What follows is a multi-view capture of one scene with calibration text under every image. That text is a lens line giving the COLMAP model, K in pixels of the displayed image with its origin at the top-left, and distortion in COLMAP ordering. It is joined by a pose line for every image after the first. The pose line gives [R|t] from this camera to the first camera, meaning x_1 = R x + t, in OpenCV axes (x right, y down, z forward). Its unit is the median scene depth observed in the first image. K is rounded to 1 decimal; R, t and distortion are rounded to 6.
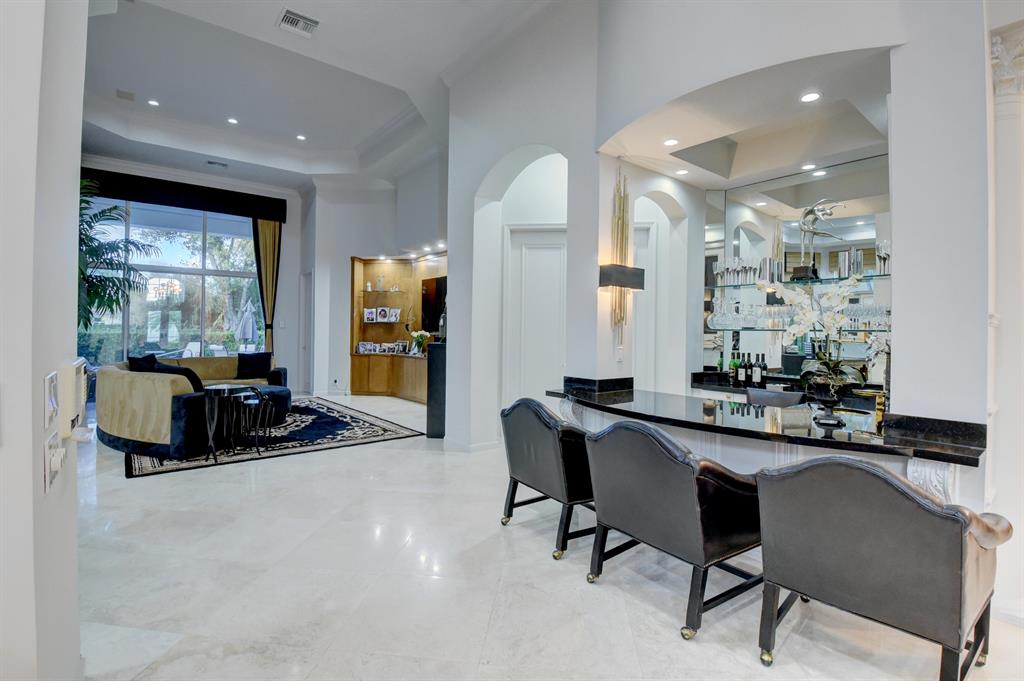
lens RADIAL K [[479.2, 0, 503.5], [0, 479.2, 330.6], [0, 0, 1]] dist [0.018585, -0.000228]
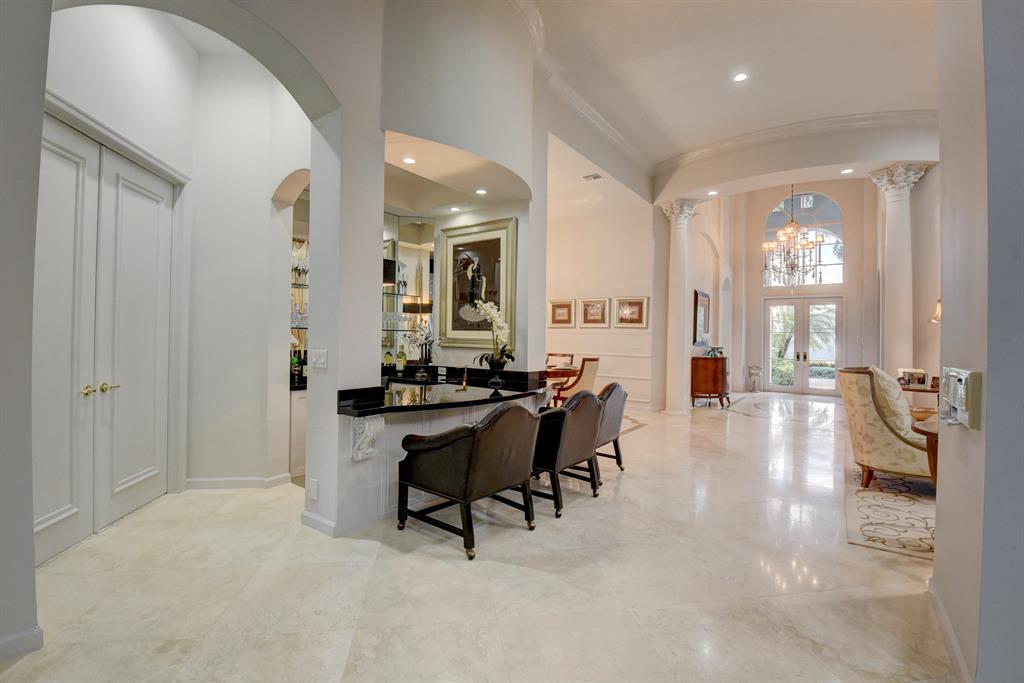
lens RADIAL K [[453.8, 0, 504.5], [0, 453.8, 337.1], [0, 0, 1]] dist [-0.004309, -0.014061]
pose [[-0.263703, -0.014644, 0.964493, -0.272024], [-0.020181, 0.999750, 0.009662, -0.000269], [-0.964393, -0.016916, -0.263932, 0.399920]]
